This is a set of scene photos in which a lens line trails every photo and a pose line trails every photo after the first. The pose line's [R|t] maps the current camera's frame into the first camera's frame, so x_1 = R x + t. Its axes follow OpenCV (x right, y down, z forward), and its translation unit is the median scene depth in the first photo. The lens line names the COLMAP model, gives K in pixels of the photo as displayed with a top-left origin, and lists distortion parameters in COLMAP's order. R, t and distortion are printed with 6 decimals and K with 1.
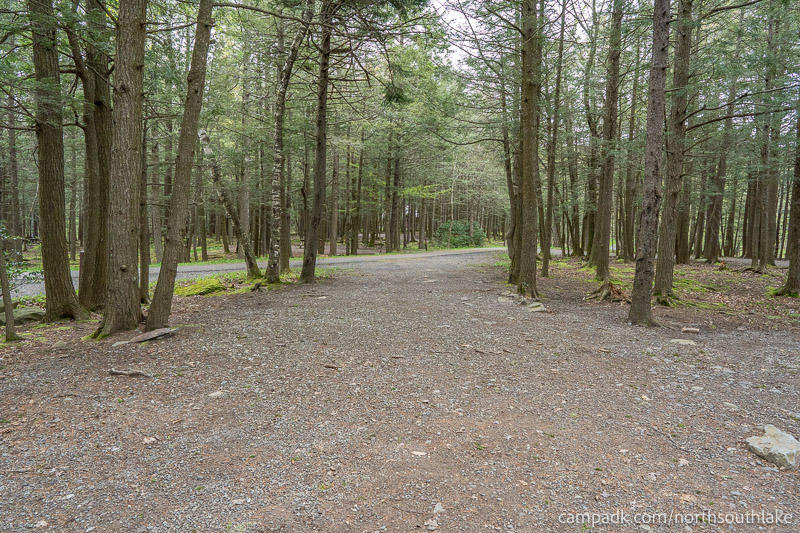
lens RADIAL K [[530.6, 0, 398.8], [0, 530.6, 269.0], [0, 0, 1]] dist [-0.001346, 0.002766]
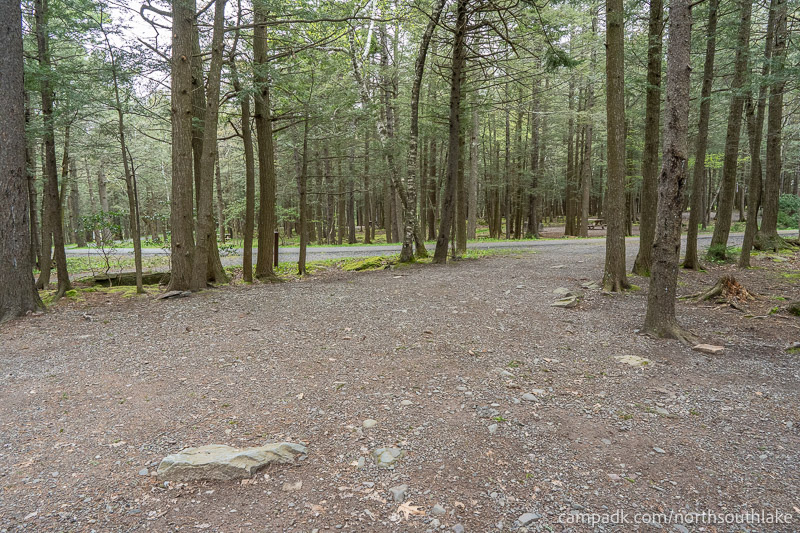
lens RADIAL K [[530.6, 0, 398.8], [0, 530.6, 269.0], [0, 0, 1]] dist [-0.001346, 0.002766]
pose [[0.812148, 0.043399, -0.581836, 0.154775], [-0.022295, 0.998810, 0.043380, -0.002505], [0.583026, -0.022258, 0.812149, 0.049953]]
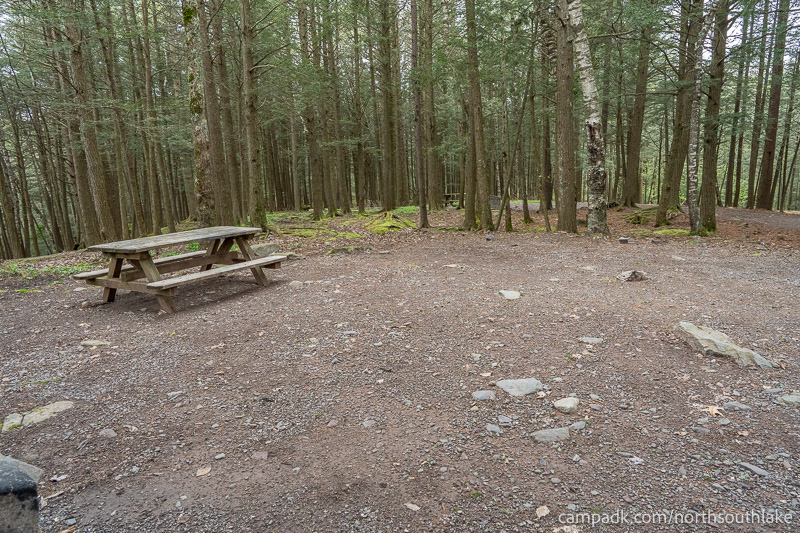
lens RADIAL K [[530.6, 0, 398.8], [0, 530.6, 269.0], [0, 0, 1]] dist [-0.001346, 0.002766]
pose [[-0.698089, 0.140633, -0.702064, 0.213707], [-0.039713, 0.971407, 0.234074, -0.007147], [0.714909, 0.191285, -0.672544, 0.135155]]
